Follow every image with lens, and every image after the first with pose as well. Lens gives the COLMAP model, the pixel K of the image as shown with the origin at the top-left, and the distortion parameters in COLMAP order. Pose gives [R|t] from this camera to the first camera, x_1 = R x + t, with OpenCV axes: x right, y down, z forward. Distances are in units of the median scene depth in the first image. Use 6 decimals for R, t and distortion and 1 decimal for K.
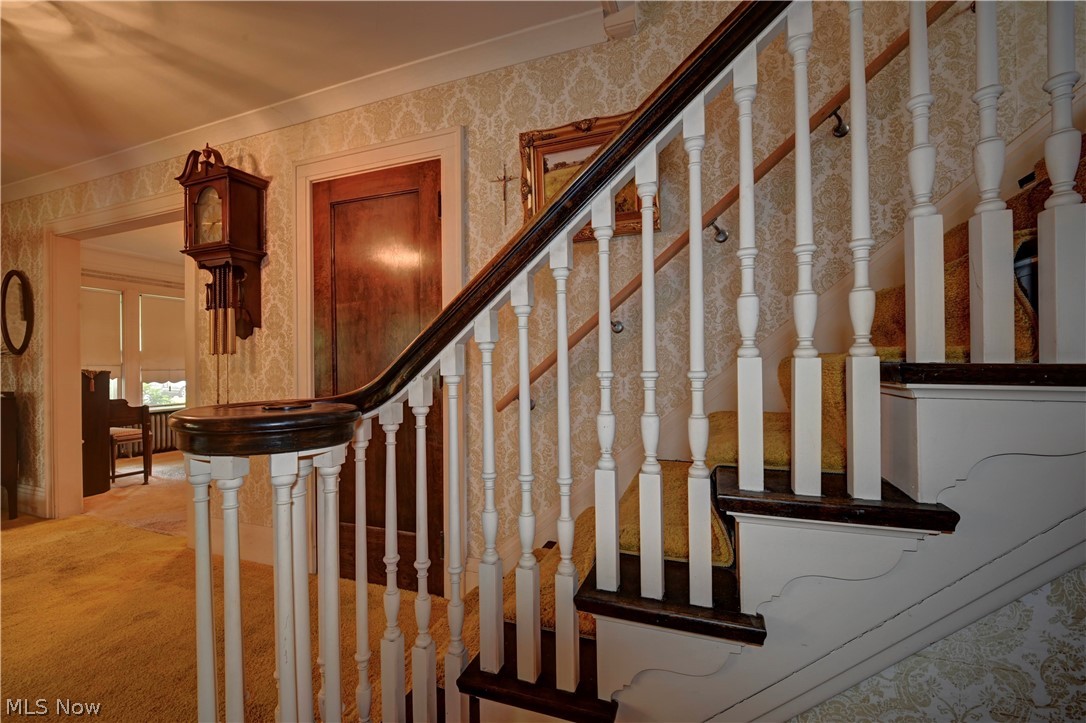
lens RADIAL K [[448.6, 0, 545.4], [0, 448.6, 361.5], [0, 0, 1]] dist [0.000376, 0.000007]
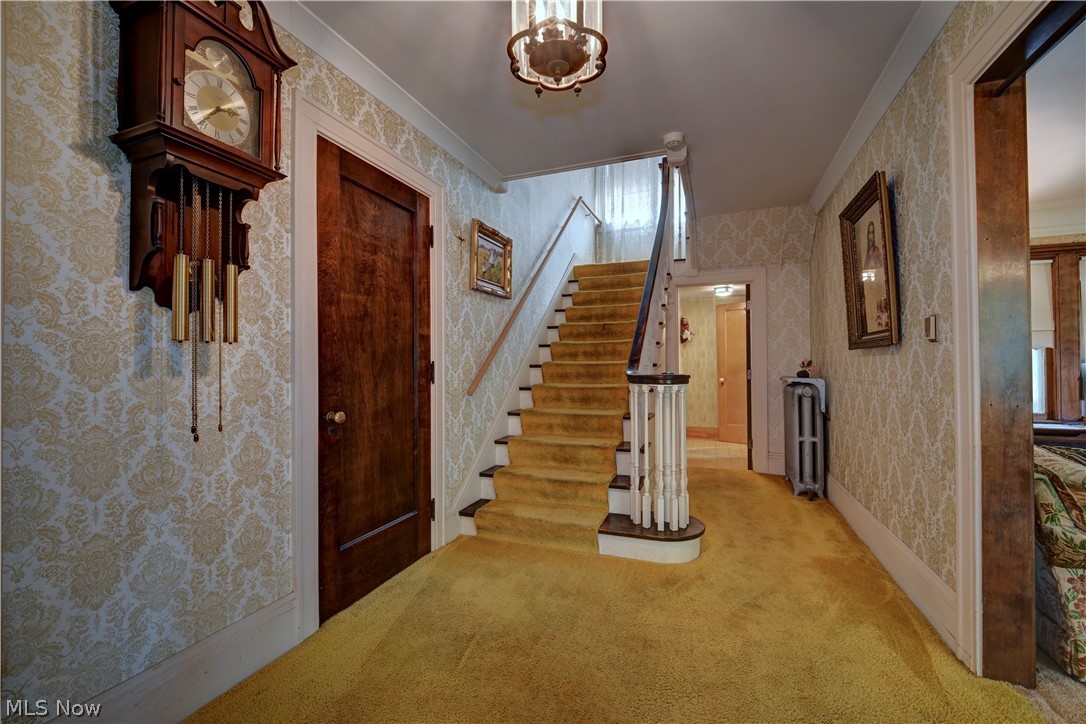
lens RADIAL K [[448.6, 0, 543.1], [0, 448.6, 359.1], [0, 0, 1]] dist [0.000376, 0.000007]
pose [[0.015341, 0.023570, 0.999604, -1.339775], [0.007025, 0.999695, -0.023680, 0.022045], [-0.999858, 0.007386, 0.015171, 0.615500]]
